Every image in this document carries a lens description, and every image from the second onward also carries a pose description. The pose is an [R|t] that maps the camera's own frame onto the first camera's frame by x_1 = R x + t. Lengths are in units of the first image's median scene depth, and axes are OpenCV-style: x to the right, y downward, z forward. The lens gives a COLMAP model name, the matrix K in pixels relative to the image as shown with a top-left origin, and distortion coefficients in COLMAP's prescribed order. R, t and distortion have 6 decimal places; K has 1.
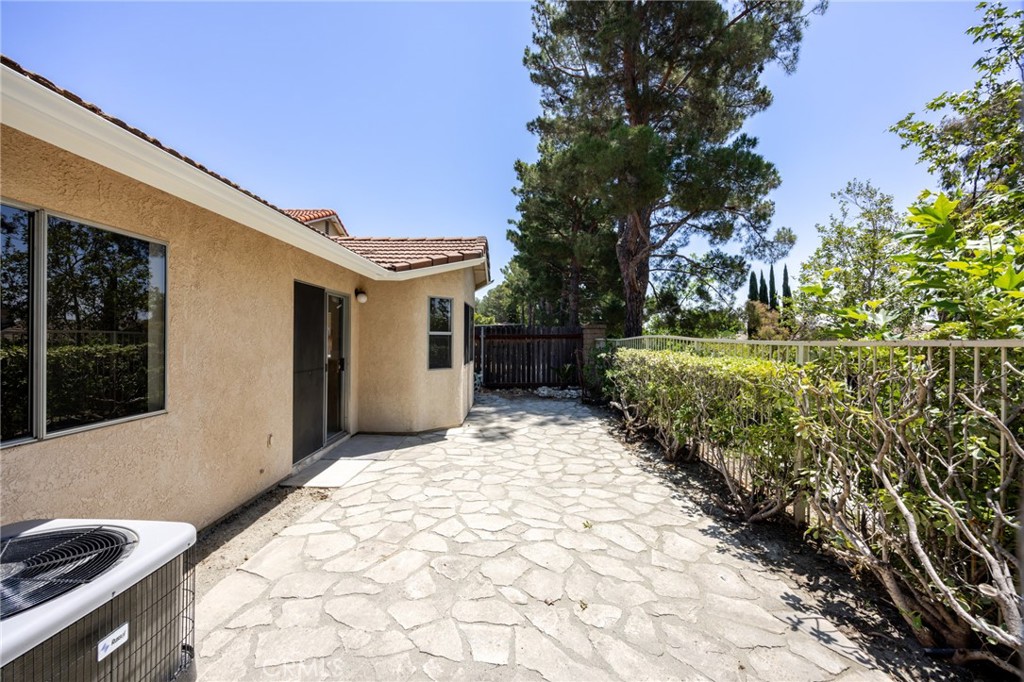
lens RADIAL K [[388.9, 0, 511.2], [0, 388.9, 337.3], [0, 0, 1]] dist [-0.008025, 0.000470]
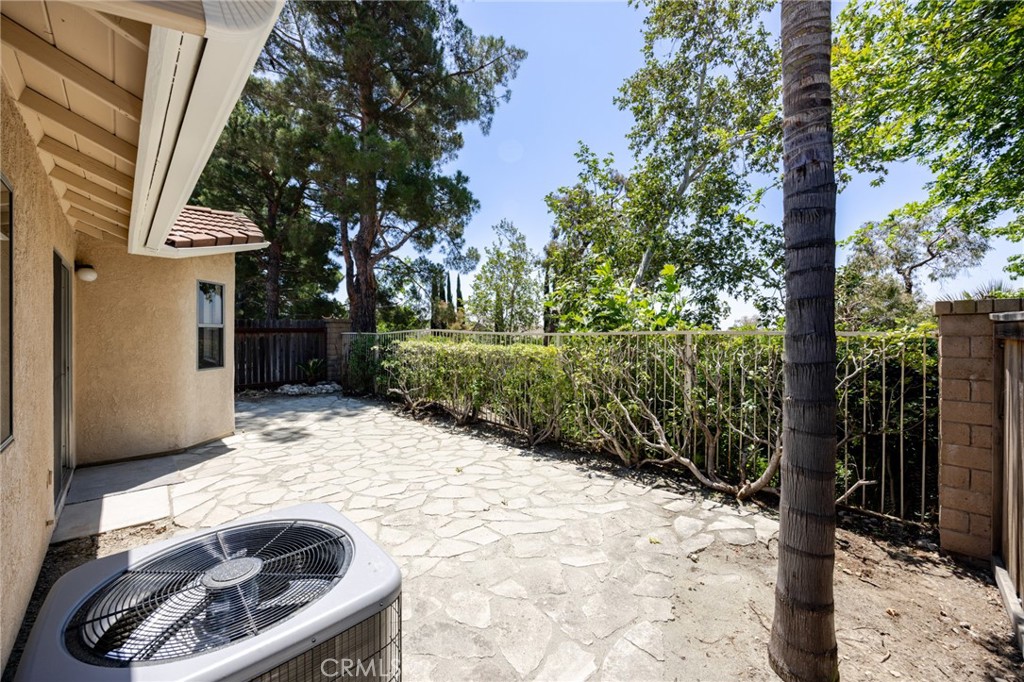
lens RADIAL K [[388.9, 0, 511.2], [0, 388.9, 337.3], [0, 0, 1]] dist [-0.008025, 0.000470]
pose [[0.706091, -0.007762, 0.708078, -0.370818], [-0.002039, 0.999913, 0.012994, 0.002876], [-0.708118, -0.010619, 0.706014, -0.044773]]
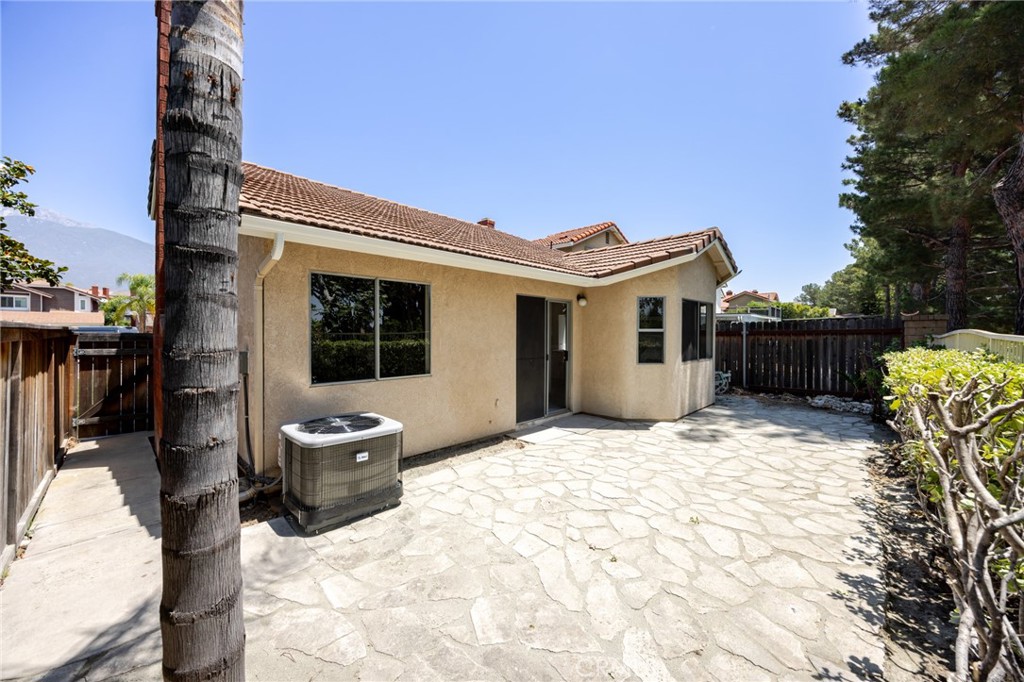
lens RADIAL K [[385.3, 0, 509.7], [0, 385.3, 335.7], [0, 0, 1]] dist [-0.002974, -0.000292]
pose [[0.716138, -0.001227, -0.697958, 0.324965], [0.003798, 0.999990, 0.002139, 0.001137], [0.697949, -0.004183, 0.716135, -0.027304]]
